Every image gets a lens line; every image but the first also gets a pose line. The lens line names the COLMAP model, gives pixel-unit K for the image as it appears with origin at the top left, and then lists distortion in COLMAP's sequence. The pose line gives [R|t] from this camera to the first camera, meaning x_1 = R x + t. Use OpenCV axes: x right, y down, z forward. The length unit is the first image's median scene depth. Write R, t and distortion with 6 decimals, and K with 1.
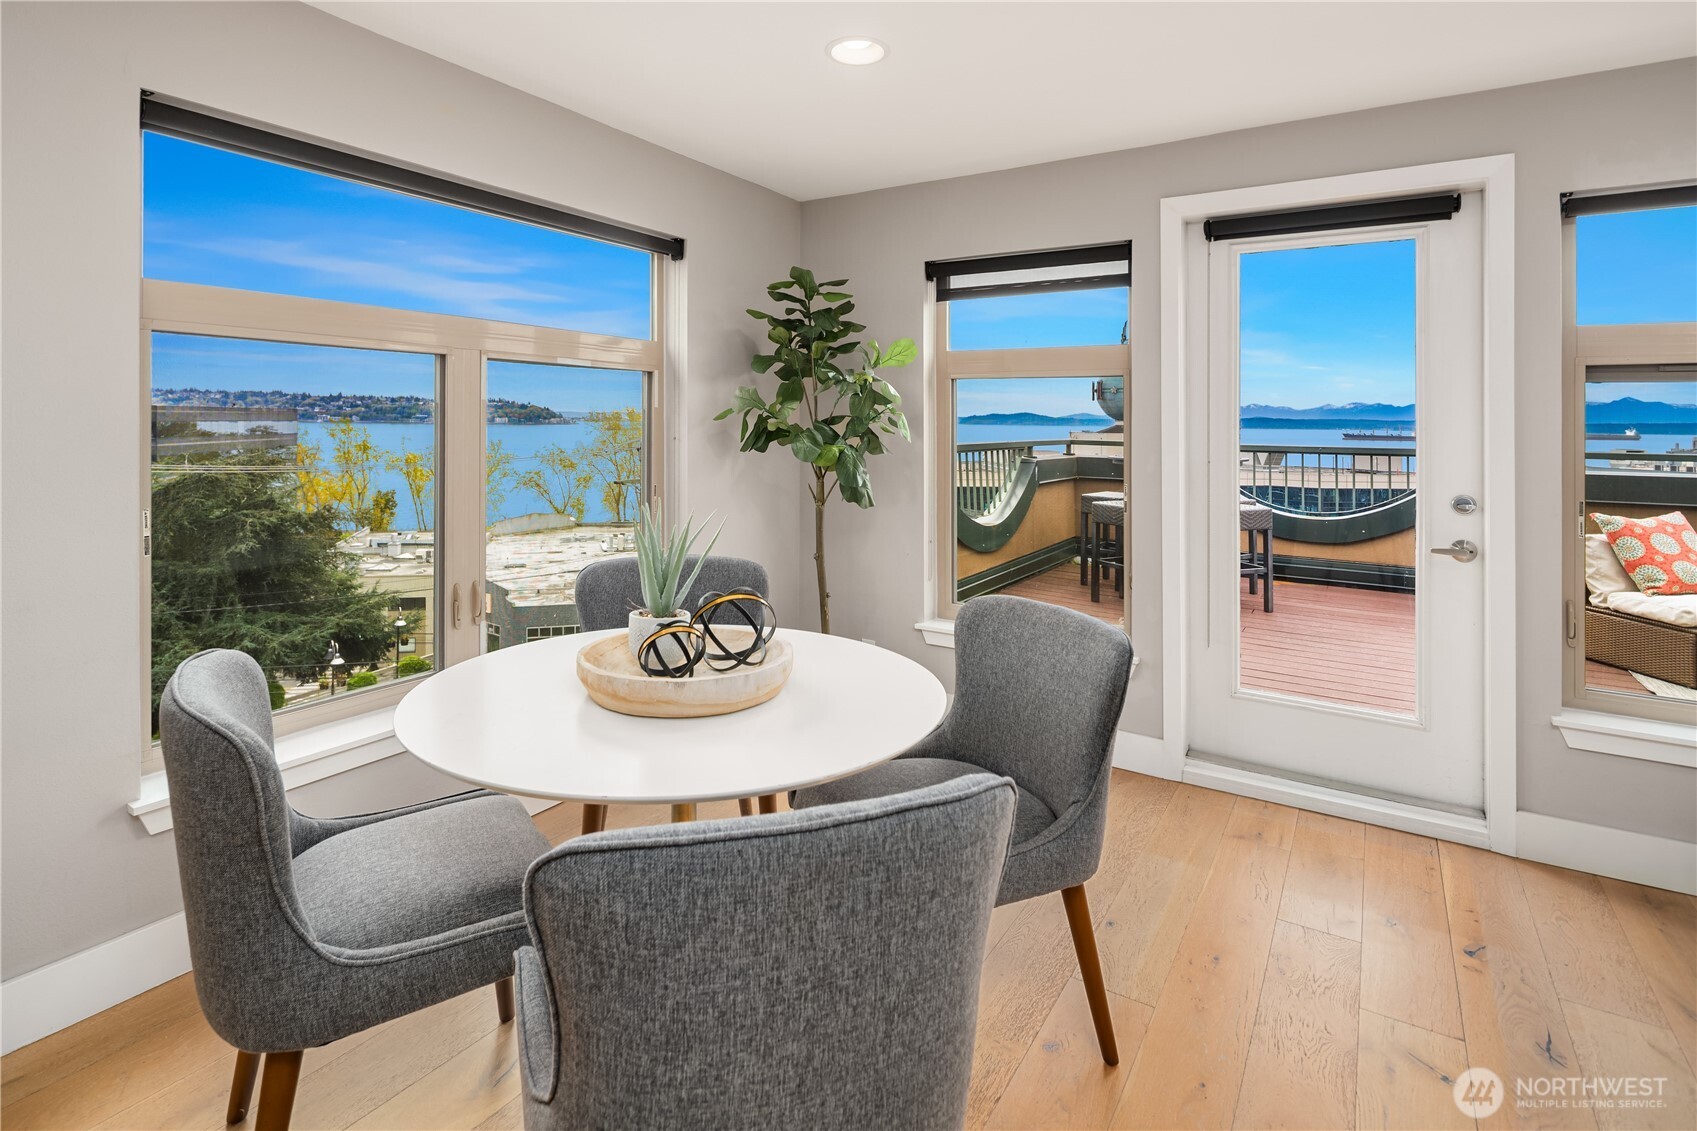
lens RADIAL K [[849.2, 0, 816.5], [0, 849.2, 432.6], [0, 0, 1]] dist [0.011769, -0.005482]
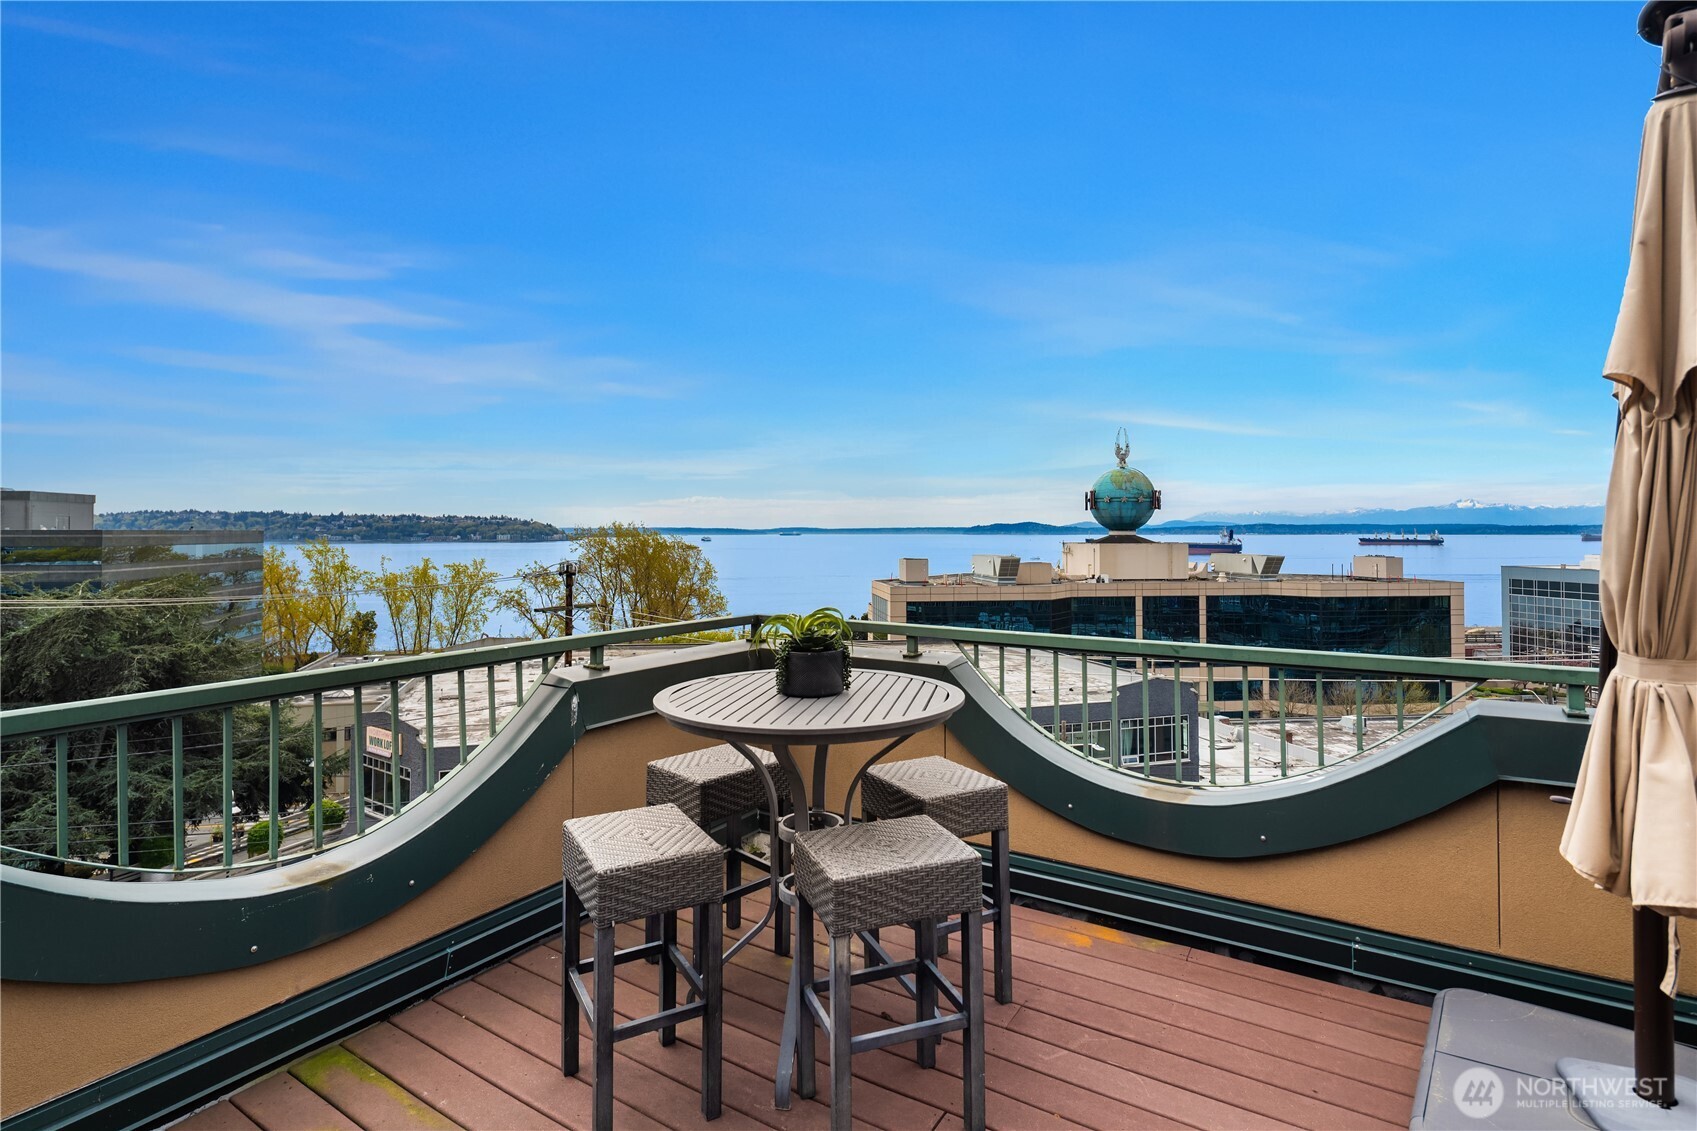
lens RADIAL K [[849.2, 0, 820.9], [0, 849.2, 530.8], [0, 0, 1]] dist [0.011769, -0.005482]
pose [[0.999898, -0.014184, 0.001898, 0.616441], [0.014214, 0.999757, -0.016871, -0.053160], [-0.001658, 0.016897, 0.999856, 0.793341]]
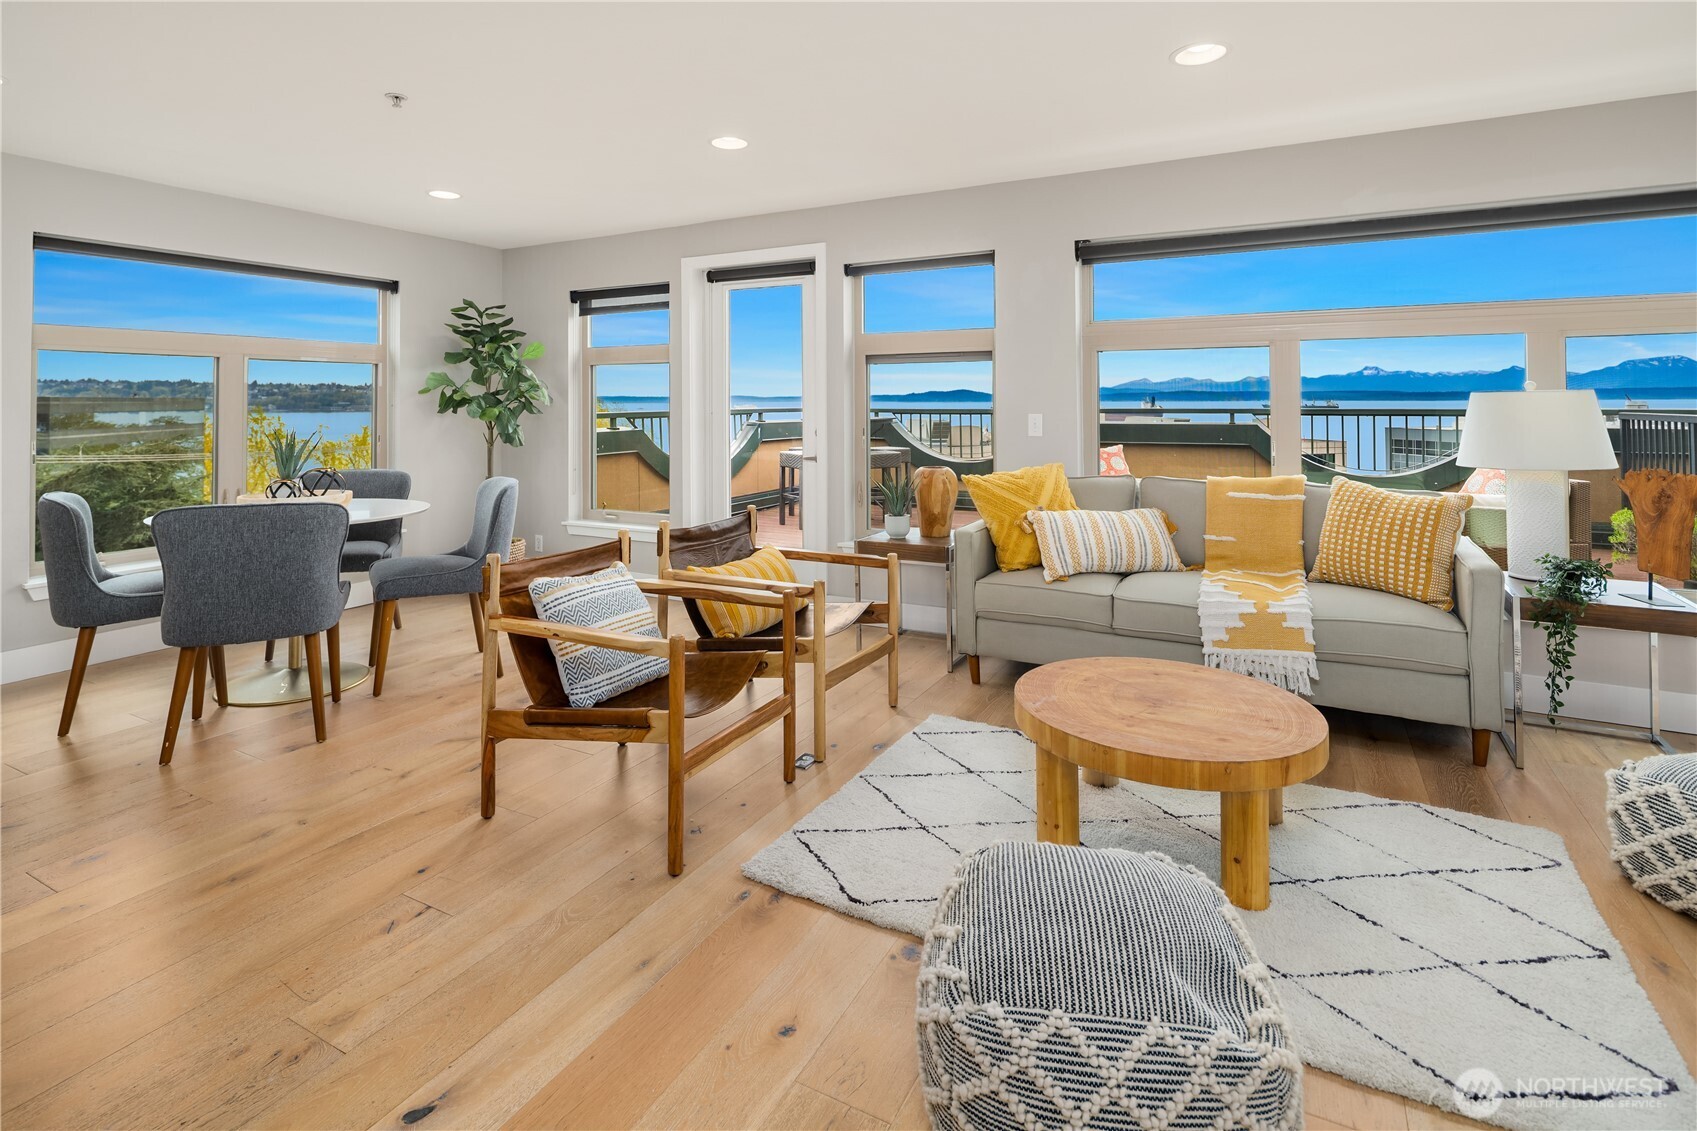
lens RADIAL K [[849.2, 0, 823.1], [0, 849.2, 384.9], [0, 0, 1]] dist [0.011769, -0.005482]
pose [[0.996852, -0.016106, 0.077626, 0.460935], [0.018613, 0.999325, -0.031685, 0.029968], [-0.077063, 0.033030, 0.996479, -0.581506]]
